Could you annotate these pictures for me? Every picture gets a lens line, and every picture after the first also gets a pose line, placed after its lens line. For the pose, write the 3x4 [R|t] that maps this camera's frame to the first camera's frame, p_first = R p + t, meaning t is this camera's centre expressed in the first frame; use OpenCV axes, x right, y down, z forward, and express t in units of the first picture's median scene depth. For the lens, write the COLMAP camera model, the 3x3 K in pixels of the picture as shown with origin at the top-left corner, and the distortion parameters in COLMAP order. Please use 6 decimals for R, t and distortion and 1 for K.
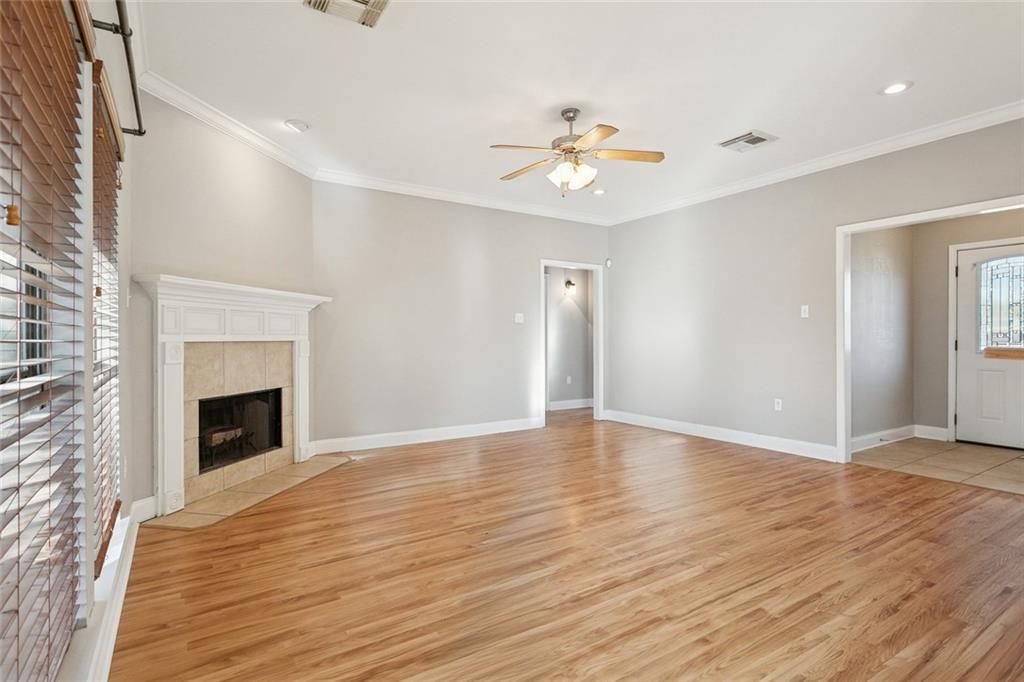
lens RADIAL K [[519.1, 0, 515.1], [0, 519.1, 338.5], [0, 0, 1]] dist [-0.006644, -0.000600]
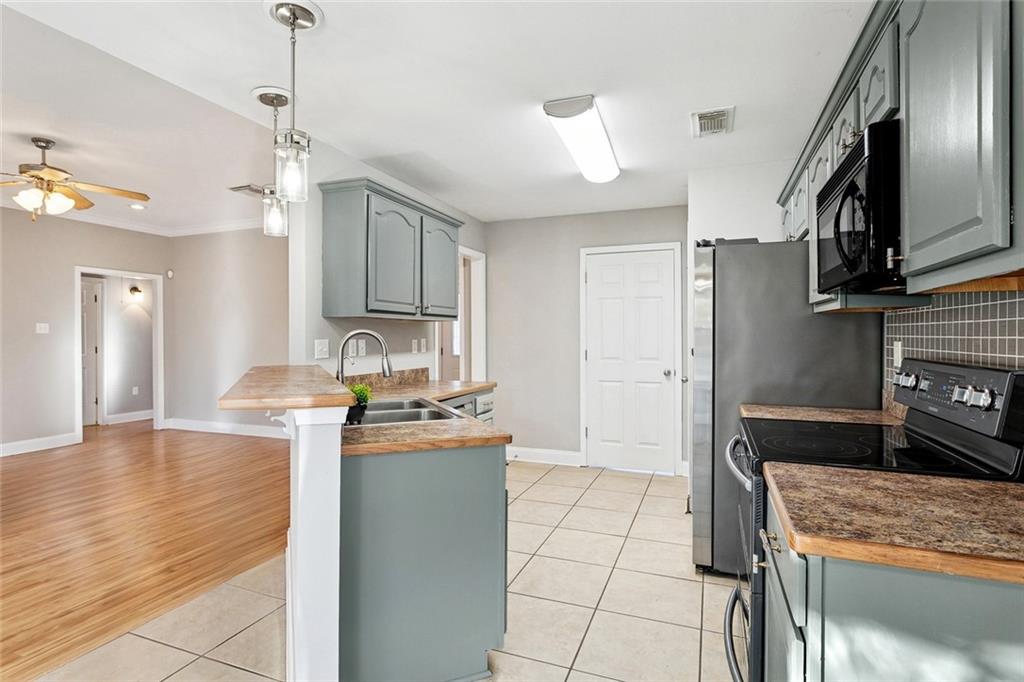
lens RADIAL K [[519.1, 0, 509.2], [0, 519.1, 343.5], [0, 0, 1]] dist [-0.006644, -0.000600]
pose [[0.818324, -0.002470, 0.574752, 0.153084], [-0.002503, 0.999966, 0.007860, -0.020482], [-0.574752, -0.007871, 0.818290, -0.218848]]
